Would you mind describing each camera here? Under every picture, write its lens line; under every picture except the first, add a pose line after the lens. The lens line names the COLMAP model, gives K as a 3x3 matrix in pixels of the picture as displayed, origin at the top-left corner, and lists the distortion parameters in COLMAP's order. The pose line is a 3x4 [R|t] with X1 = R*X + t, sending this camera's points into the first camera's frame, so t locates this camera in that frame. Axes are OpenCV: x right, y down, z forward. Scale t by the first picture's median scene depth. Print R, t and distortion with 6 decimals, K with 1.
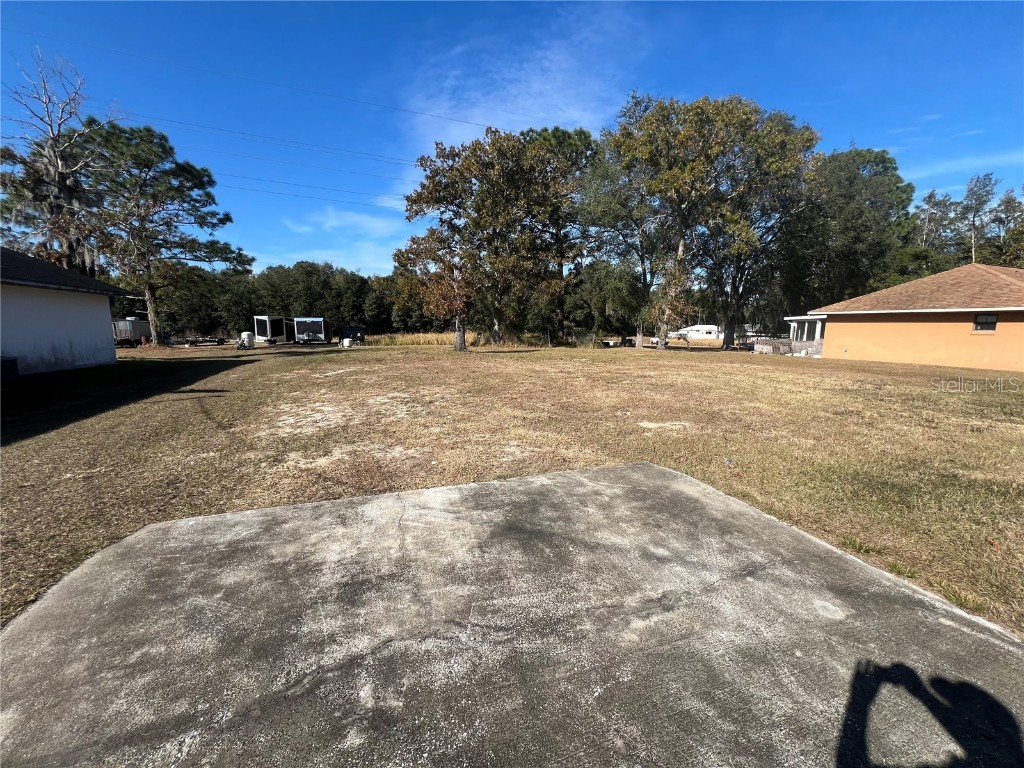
lens RADIAL K [[415.8, 0, 514.1], [0, 415.8, 416.6], [0, 0, 1]] dist [0.001438, 0.000319]
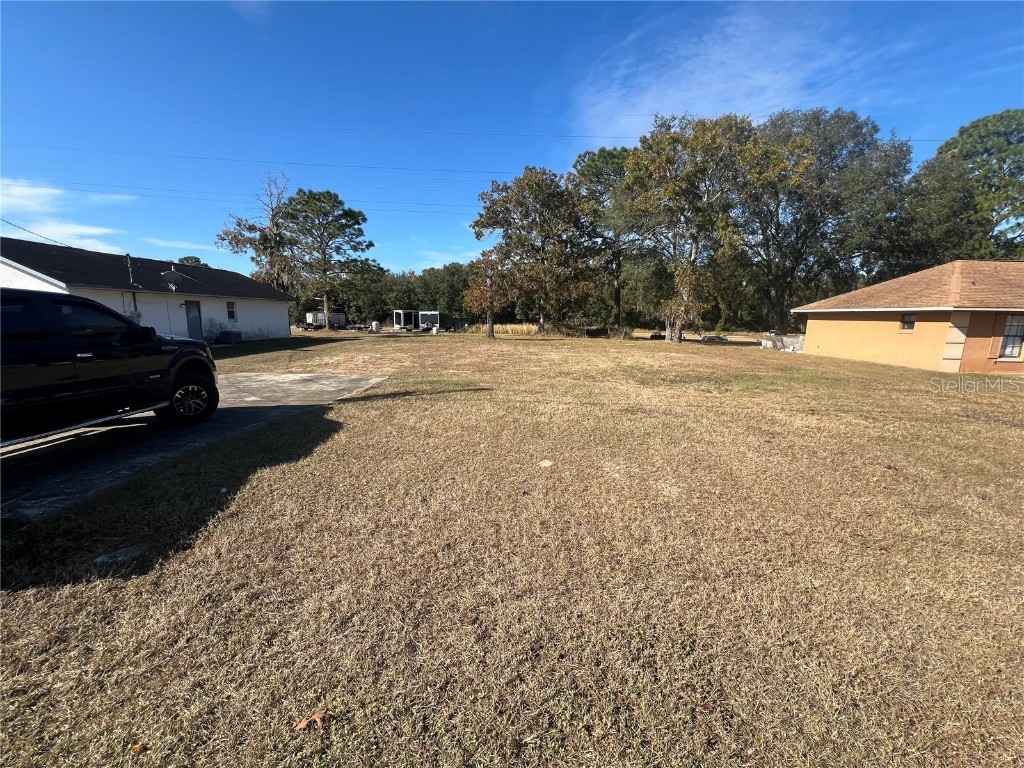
lens RADIAL K [[409.7, 0, 501.3], [0, 409.7, 412.9], [0, 0, 1]] dist [-0.001826, -0.000618]
pose [[0.925671, 0.094119, -0.366436, 0.115775], [-0.089041, 0.995552, 0.030776, 0.011222], [0.367703, 0.004139, 0.929934, -0.061898]]
